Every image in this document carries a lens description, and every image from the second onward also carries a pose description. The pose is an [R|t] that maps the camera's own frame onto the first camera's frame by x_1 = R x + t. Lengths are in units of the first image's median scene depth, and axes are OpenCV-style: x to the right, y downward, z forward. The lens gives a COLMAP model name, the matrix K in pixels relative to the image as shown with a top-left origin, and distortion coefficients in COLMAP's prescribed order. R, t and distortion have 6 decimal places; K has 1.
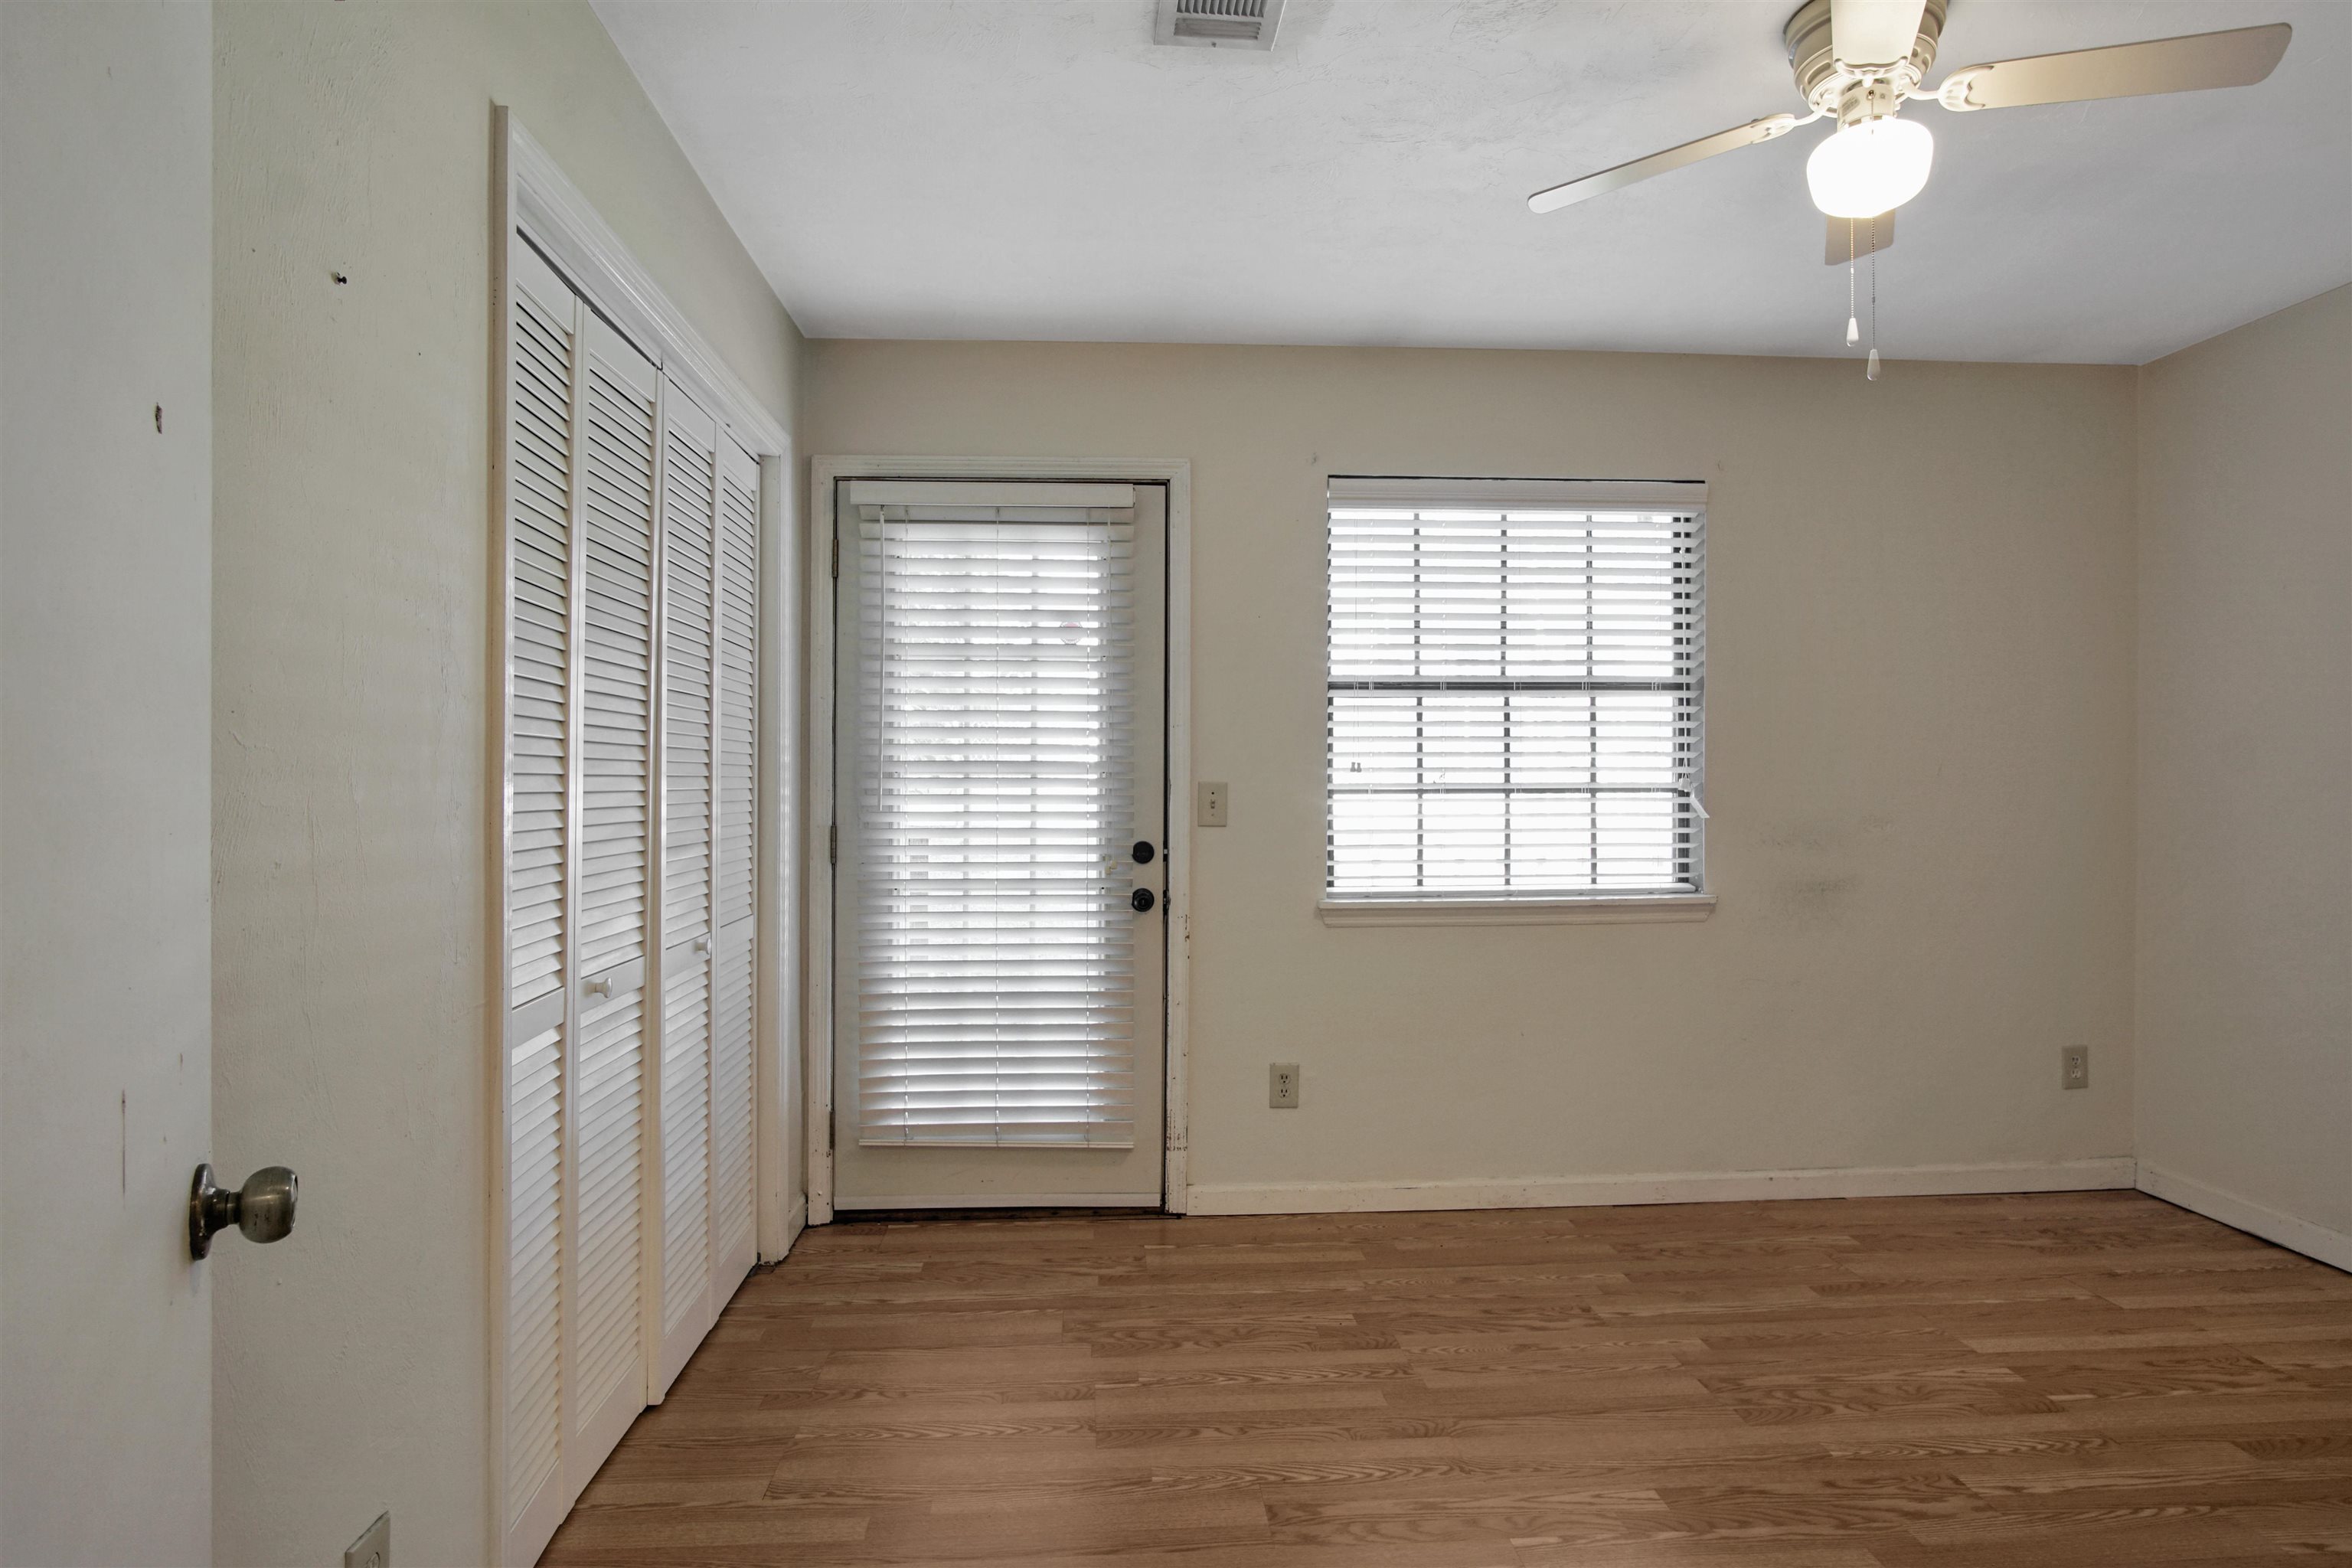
lens RADIAL K [[1285.0, 0, 1176.0], [0, 1285.0, 784.0], [0, 0, 1]] dist [-0.000730, 0.093199]
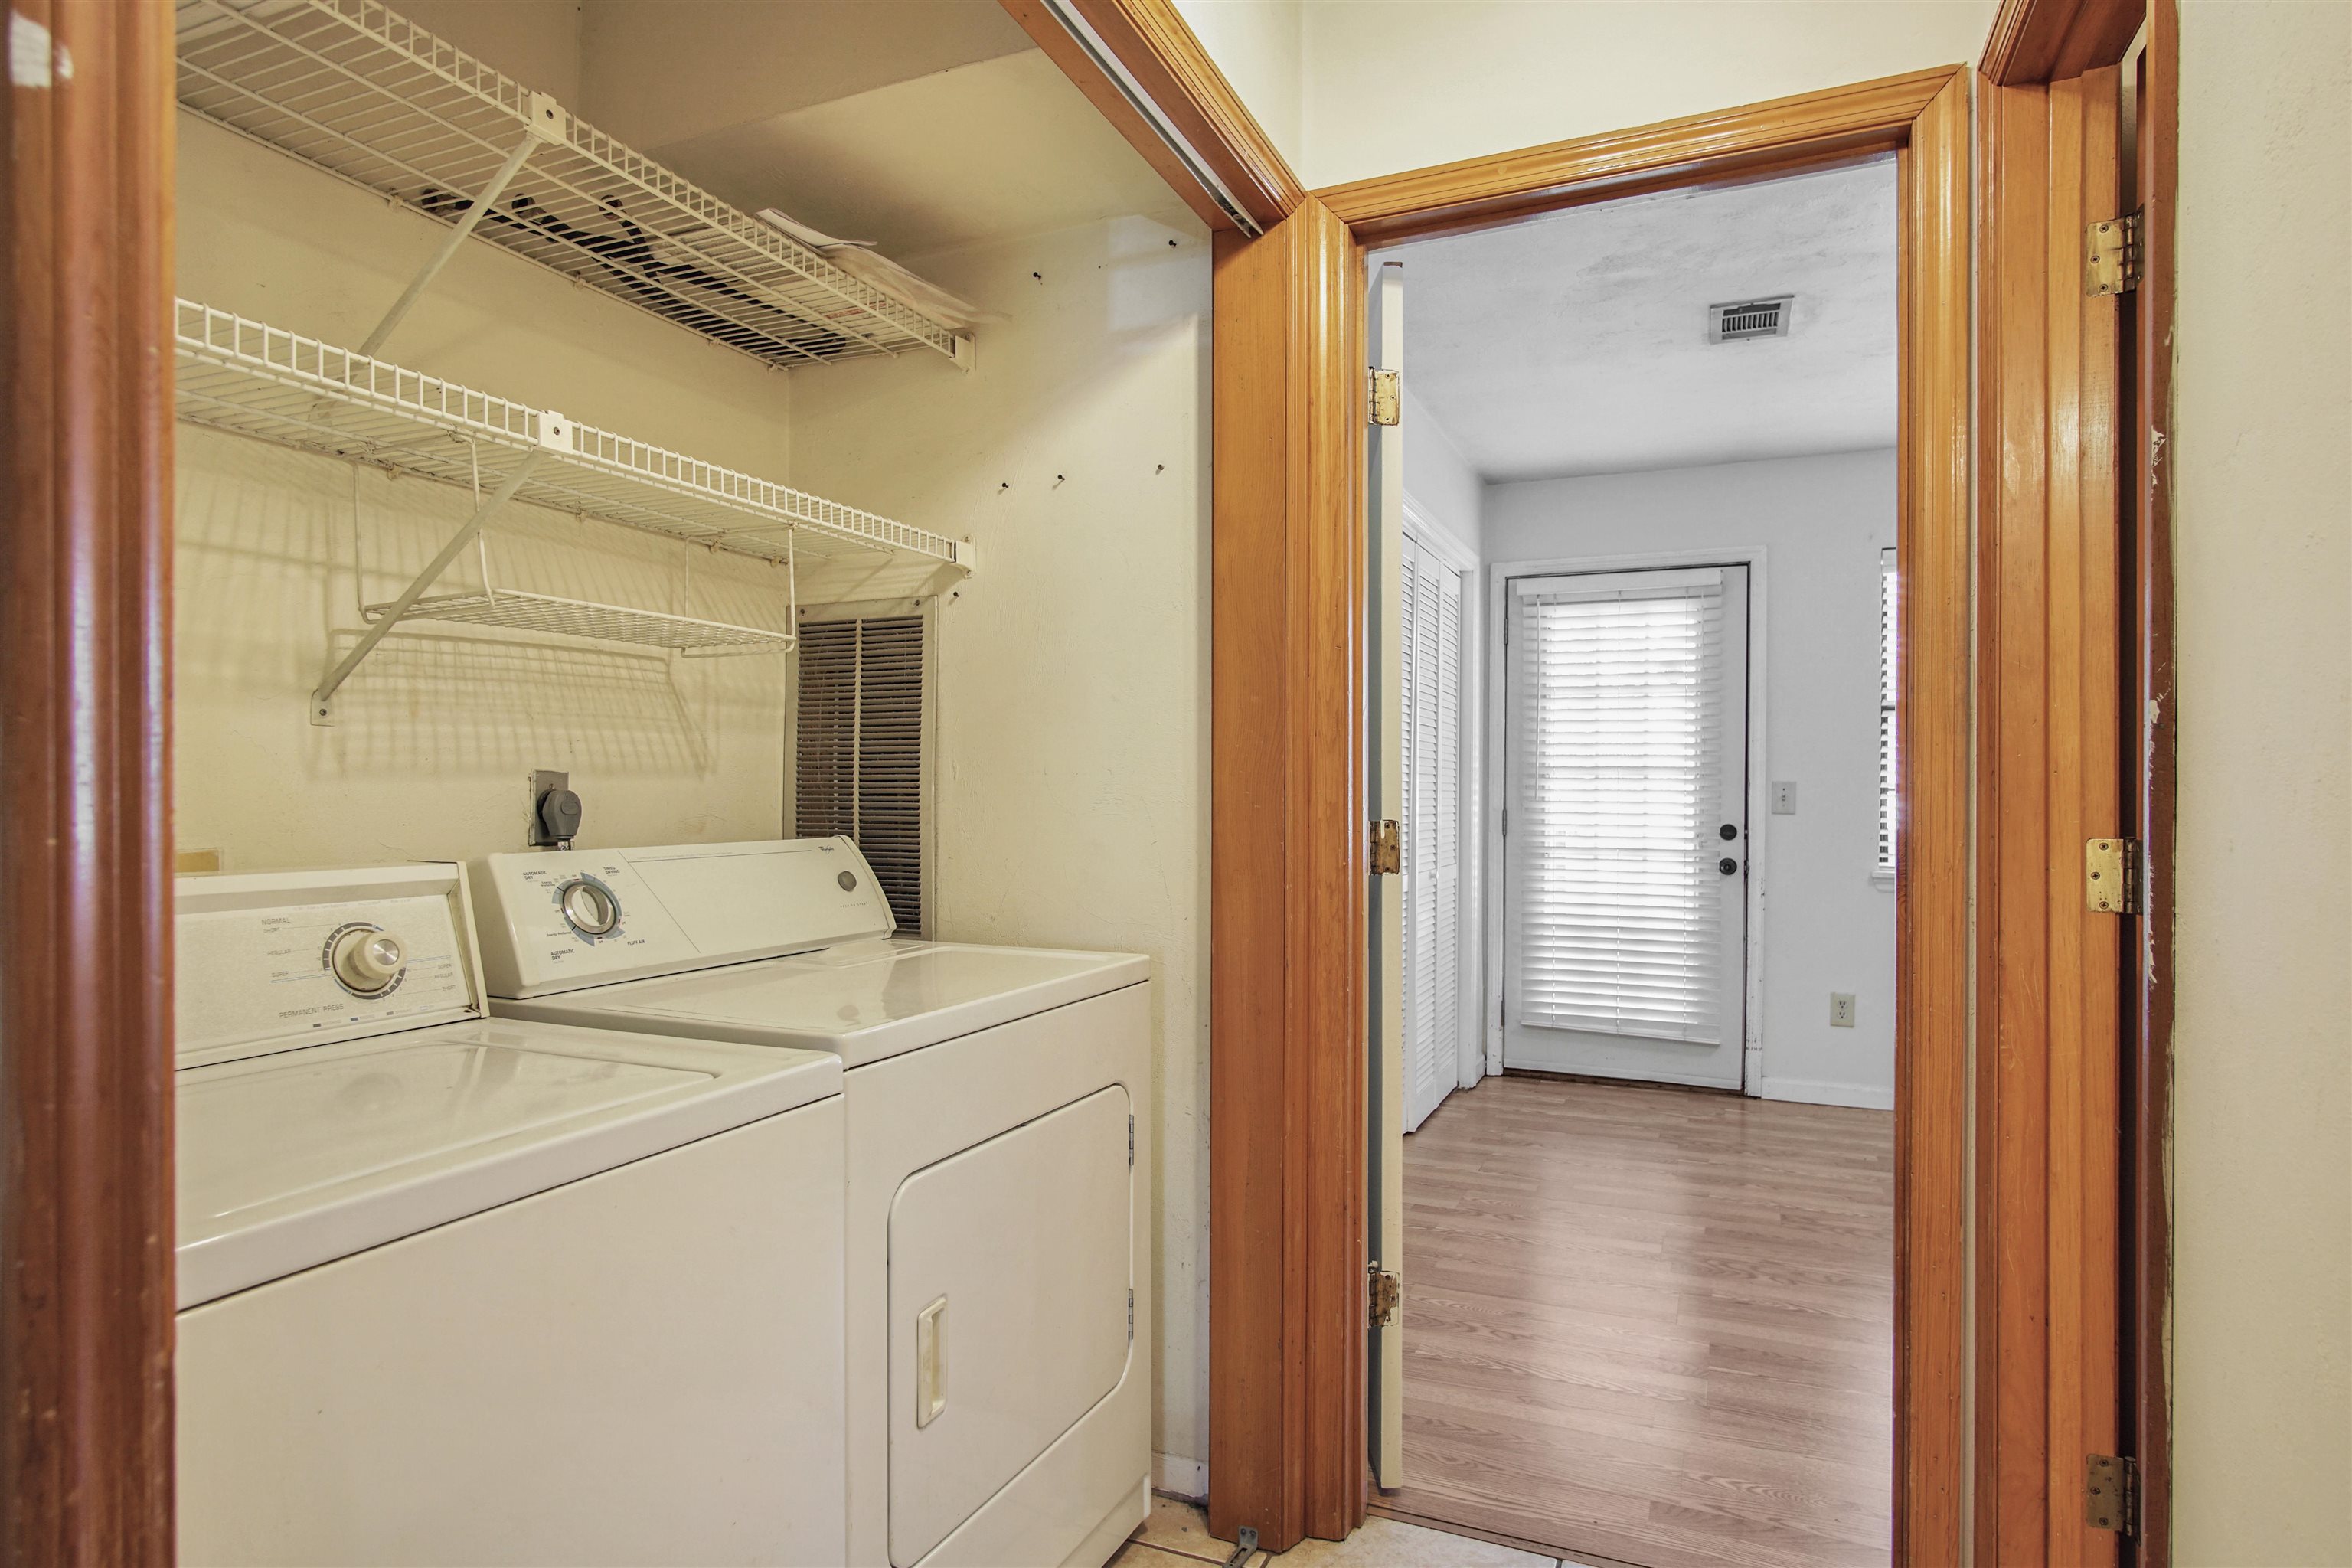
lens RADIAL K [[1265.9, 0, 1176.0], [0, 1265.9, 784.0], [0, 0, 1]] dist [0.000830, -0.050847]
pose [[0.884884, 0.002430, -0.465806, 0.082781], [-0.006987, 0.999943, -0.008058, 0.016836], [0.465760, 0.010385, 0.884850, -0.488994]]
